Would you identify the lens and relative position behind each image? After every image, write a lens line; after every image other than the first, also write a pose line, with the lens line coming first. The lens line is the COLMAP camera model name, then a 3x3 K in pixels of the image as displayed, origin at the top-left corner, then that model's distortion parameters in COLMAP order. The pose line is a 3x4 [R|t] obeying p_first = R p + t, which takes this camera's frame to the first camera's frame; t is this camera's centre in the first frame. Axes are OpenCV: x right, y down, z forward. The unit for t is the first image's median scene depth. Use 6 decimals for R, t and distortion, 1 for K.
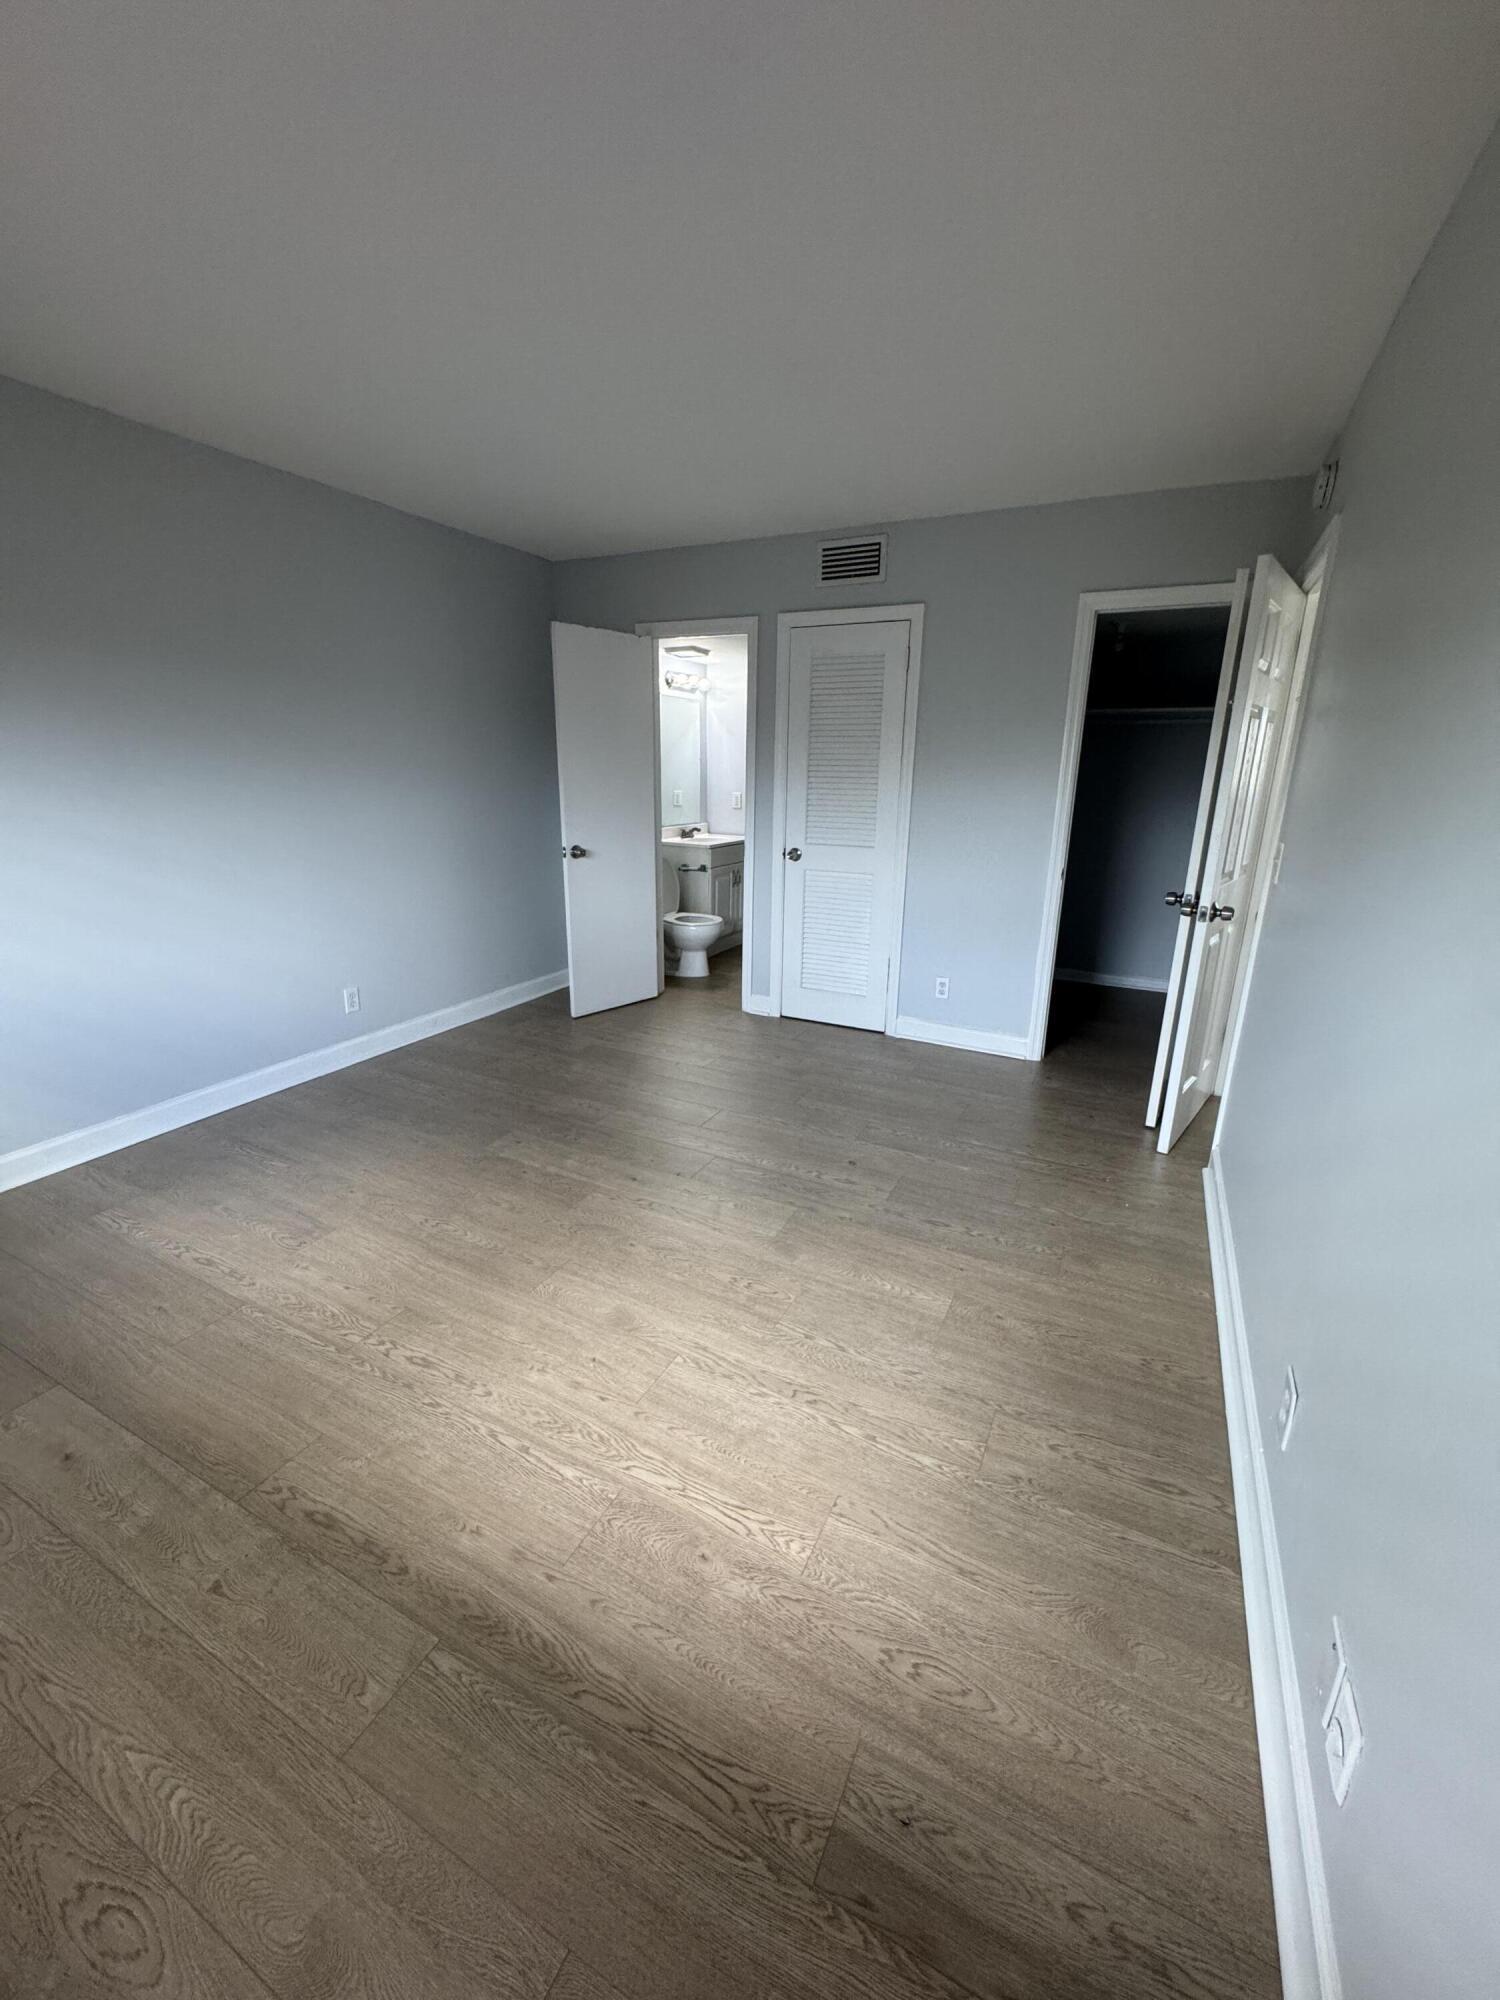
lens RADIAL K [[793.3, 0, 750.0], [0, 793.3, 1000.0], [0, 0, 1]] dist [-0.007778, 0.000250]
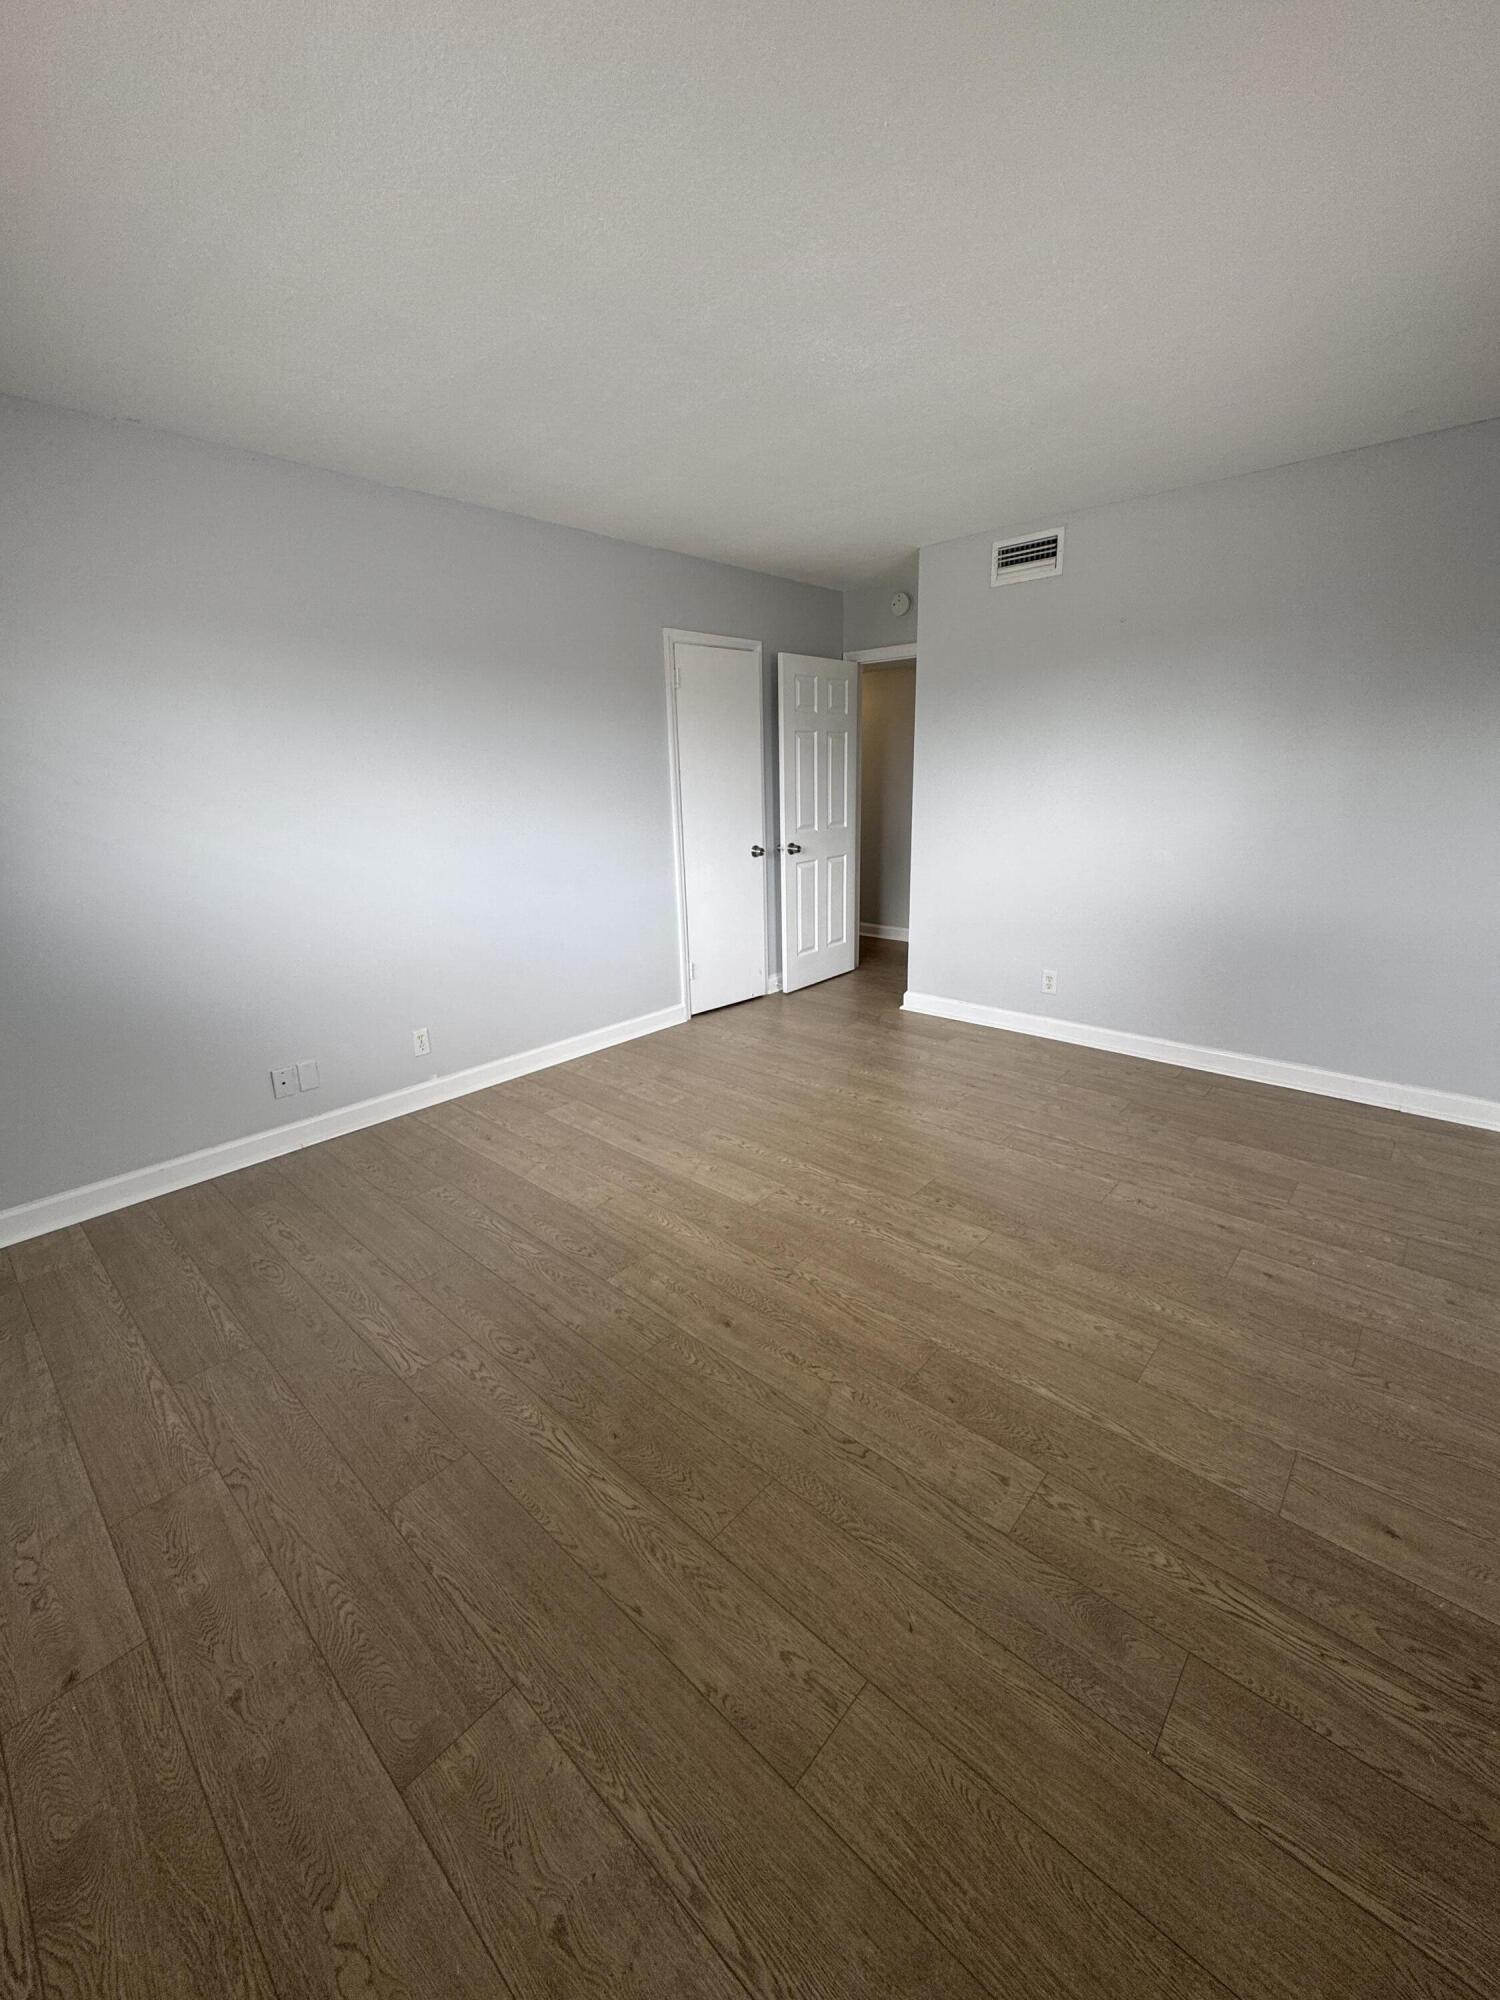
lens RADIAL K [[809.1, 0, 750.5], [0, 809.1, 961.6], [0, 0, 1]] dist [-0.024155, 0.000088]
pose [[0.963780, 0.044435, -0.262969, 0.161886], [-0.056685, 0.997623, -0.039178, 0.022876], [0.260603, 0.052665, 0.964008, -0.079541]]
